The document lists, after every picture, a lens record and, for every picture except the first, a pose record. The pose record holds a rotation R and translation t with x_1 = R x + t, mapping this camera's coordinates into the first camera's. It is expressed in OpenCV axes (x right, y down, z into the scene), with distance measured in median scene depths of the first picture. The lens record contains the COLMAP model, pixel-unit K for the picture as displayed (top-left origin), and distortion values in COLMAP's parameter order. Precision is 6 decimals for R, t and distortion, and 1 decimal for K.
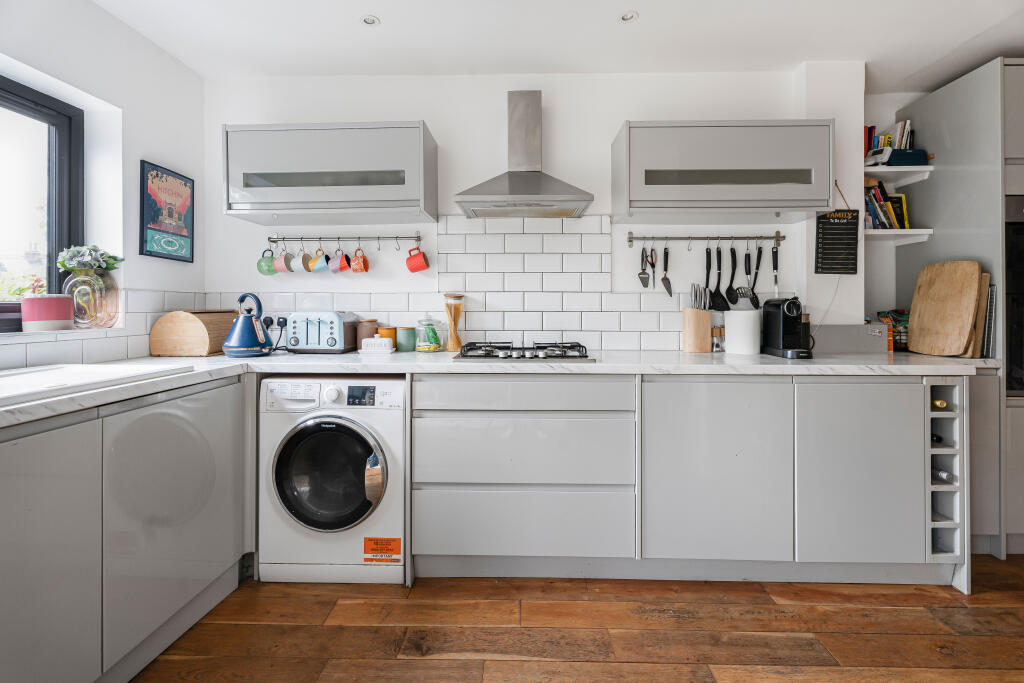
lens RADIAL K [[470.4, 0, 523.3], [0, 470.4, 306.5], [0, 0, 1]] dist [0.016938, -0.000155]
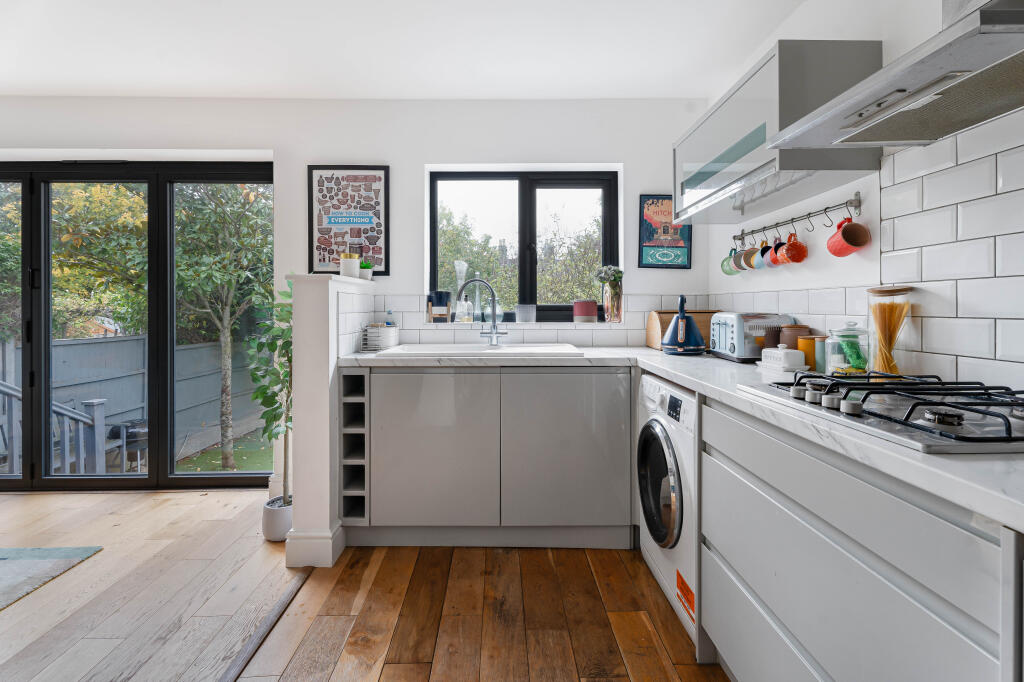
lens RADIAL K [[470.4, 0, 502.1], [0, 470.4, 308.3], [0, 0, 1]] dist [0.016938, -0.000155]
pose [[0.056153, 0.004160, -0.998414, 0.449048], [0.001526, 0.999990, 0.004253, -0.002839], [0.998421, -0.001762, 0.056146, 0.528767]]
